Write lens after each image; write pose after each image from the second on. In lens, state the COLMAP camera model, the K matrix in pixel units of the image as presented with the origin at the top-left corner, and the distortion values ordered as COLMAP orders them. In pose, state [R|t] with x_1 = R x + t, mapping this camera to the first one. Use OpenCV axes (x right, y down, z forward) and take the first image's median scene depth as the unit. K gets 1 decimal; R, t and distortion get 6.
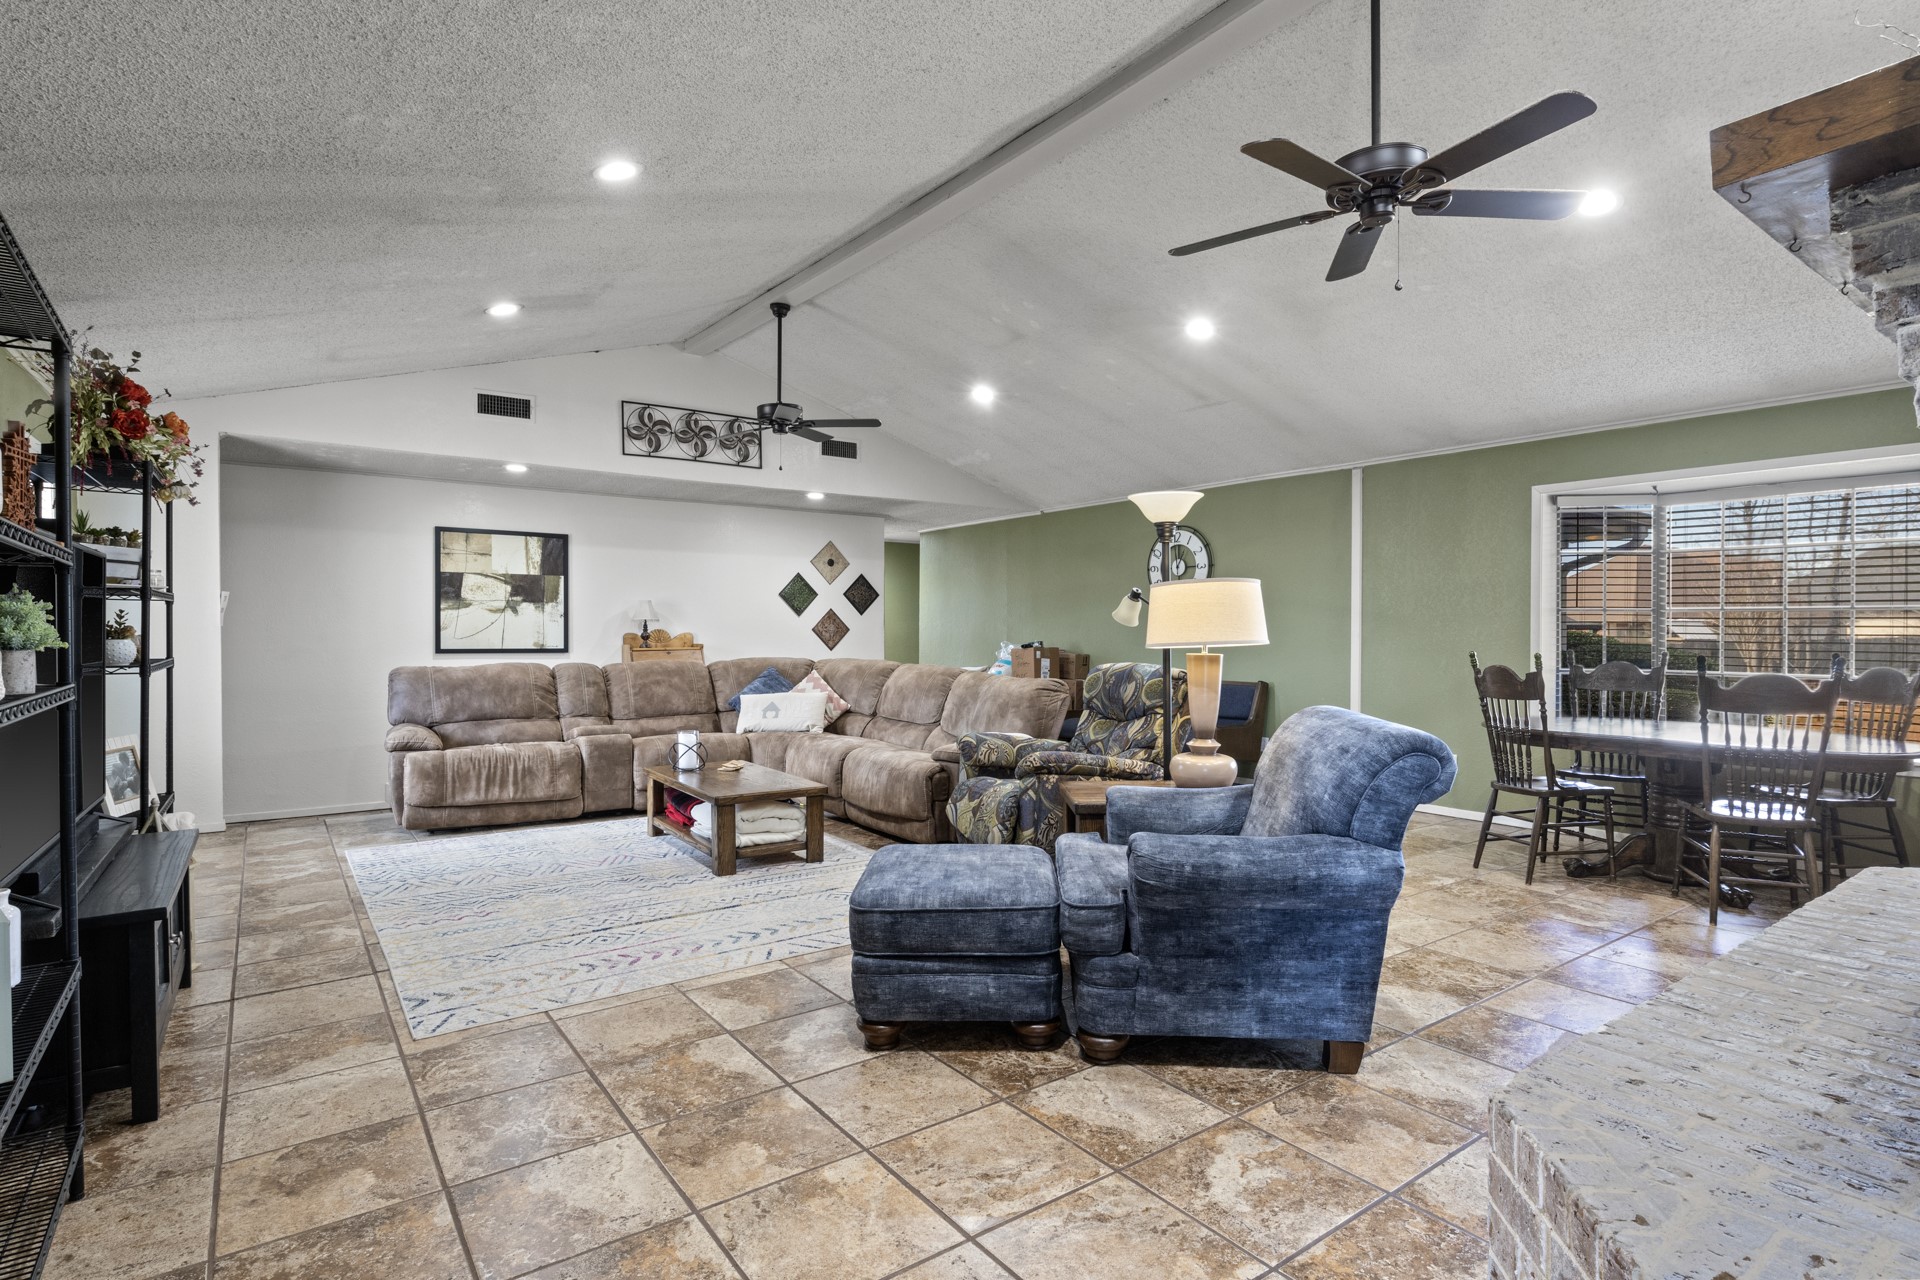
lens RADIAL K [[969.1, 0, 960.1], [0, 969.1, 632.7], [0, 0, 1]] dist [-0.002684, -0.000960]
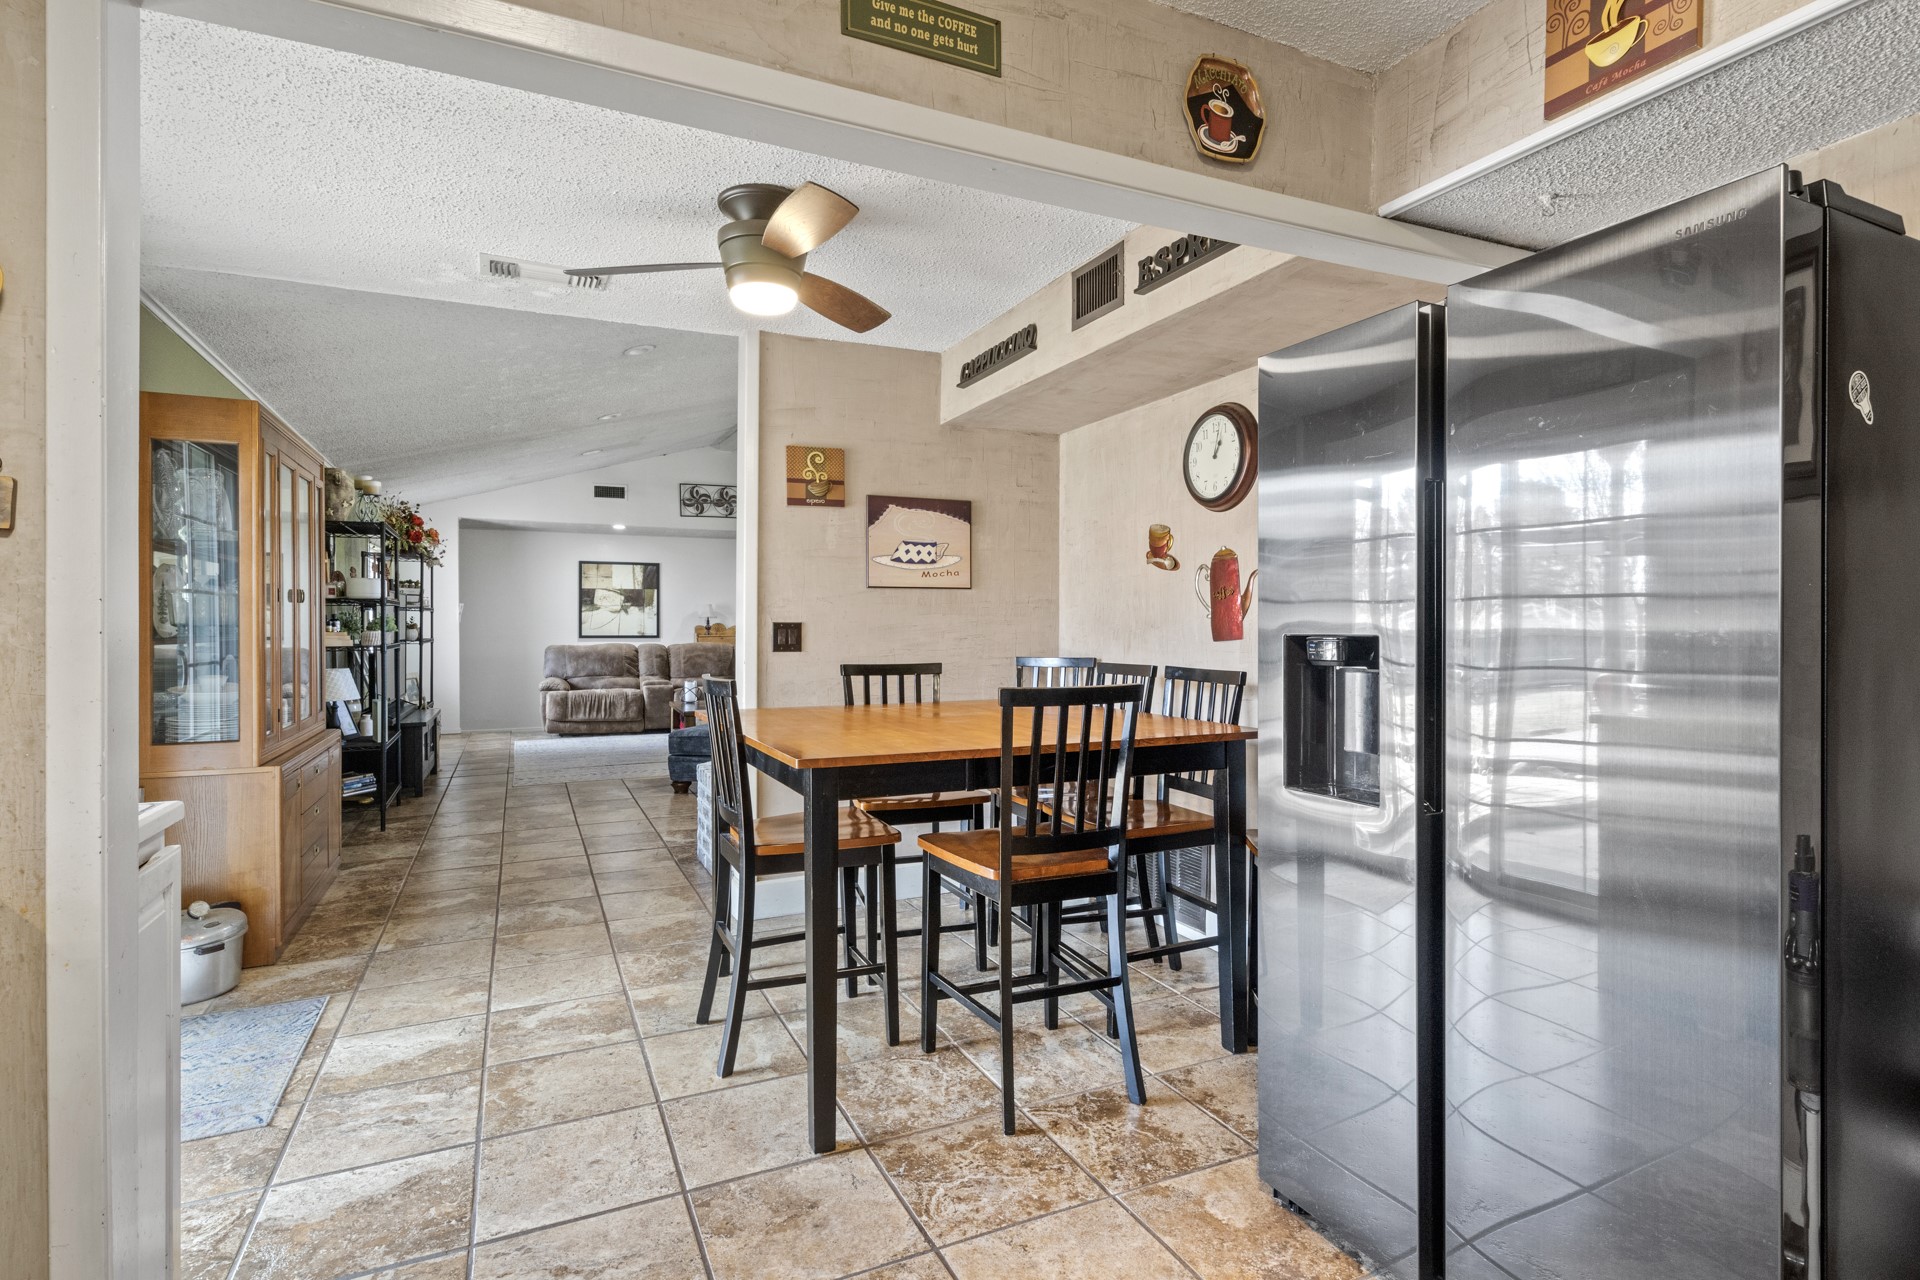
lens RADIAL K [[963.6, 0, 953.8], [0, 963.6, 614.5], [0, 0, 1]] dist [0.026161, -0.000348]
pose [[0.979765, -0.004159, -0.200109, 0.474015], [0.002313, 0.999953, -0.009456, -0.001910], [0.200138, 0.008802, 0.979728, -0.556387]]
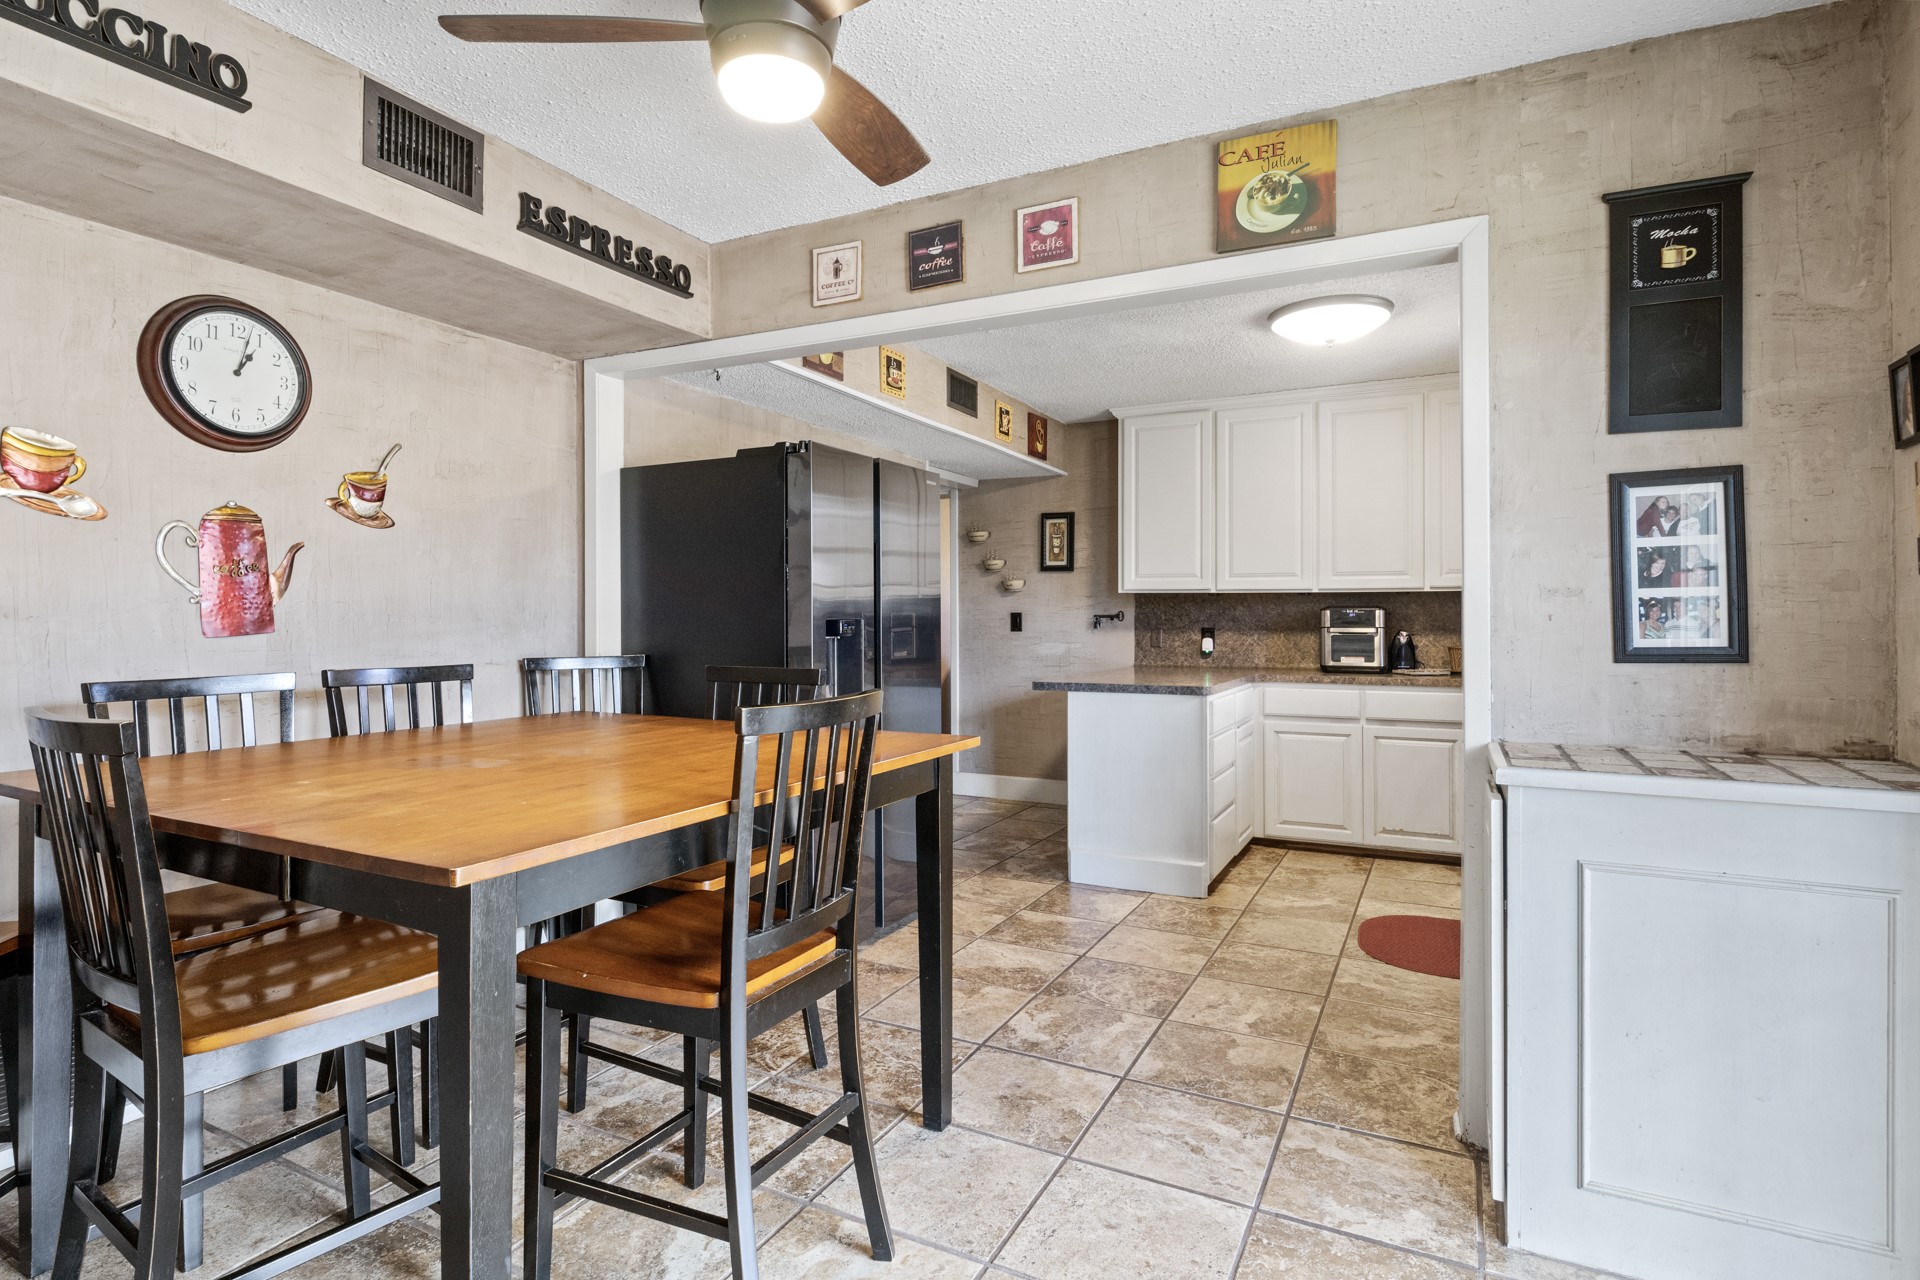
lens RADIAL K [[963.6, 0, 953.8], [0, 963.6, 614.5], [0, 0, 1]] dist [0.026161, -0.000348]
pose [[-0.444845, -0.000378, 0.895607, -1.287824], [-0.000099, 1.000000, 0.000373, -0.000502], [-0.895608, 0.000077, -0.444845, 1.401452]]
